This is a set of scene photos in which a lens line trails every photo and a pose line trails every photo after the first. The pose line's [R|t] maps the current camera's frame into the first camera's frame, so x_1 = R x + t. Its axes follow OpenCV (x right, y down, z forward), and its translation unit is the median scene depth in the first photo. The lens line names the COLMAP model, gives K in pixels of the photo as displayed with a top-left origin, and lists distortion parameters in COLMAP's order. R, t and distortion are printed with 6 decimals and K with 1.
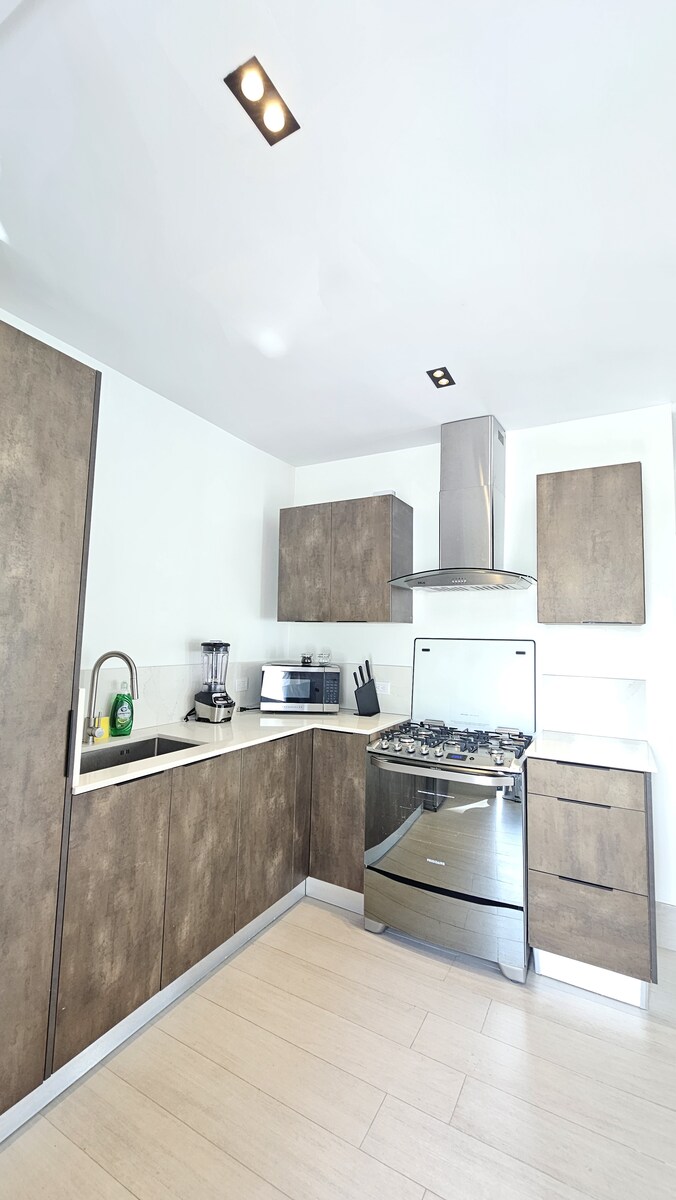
lens RADIAL K [[495.3, 0, 334.3], [0, 495.3, 594.5], [0, 0, 1]] dist [0.000649, -0.000460]
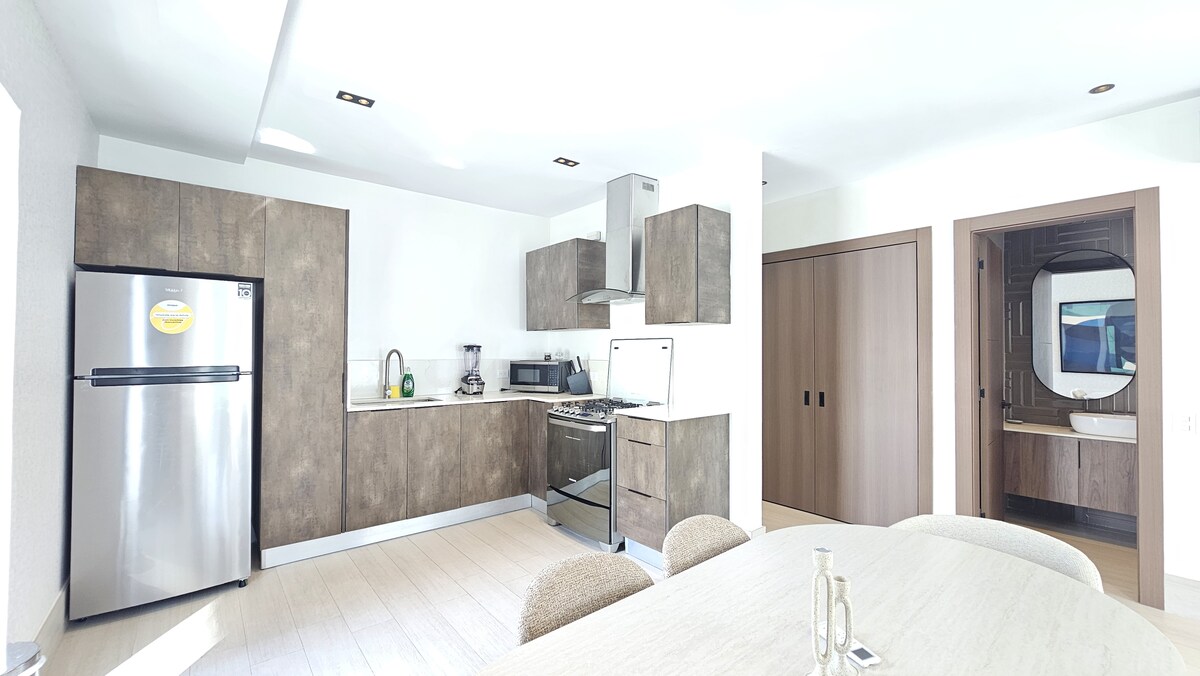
lens RADIAL K [[495.3, 0, 592.7], [0, 495.3, 341.6], [0, 0, 1]] dist [0.000649, -0.000460]
pose [[0.927751, -0.026248, -0.372276, 0.836342], [0.050169, 0.997241, 0.054714, 0.021270], [0.369813, -0.069438, 0.926508, -0.384737]]
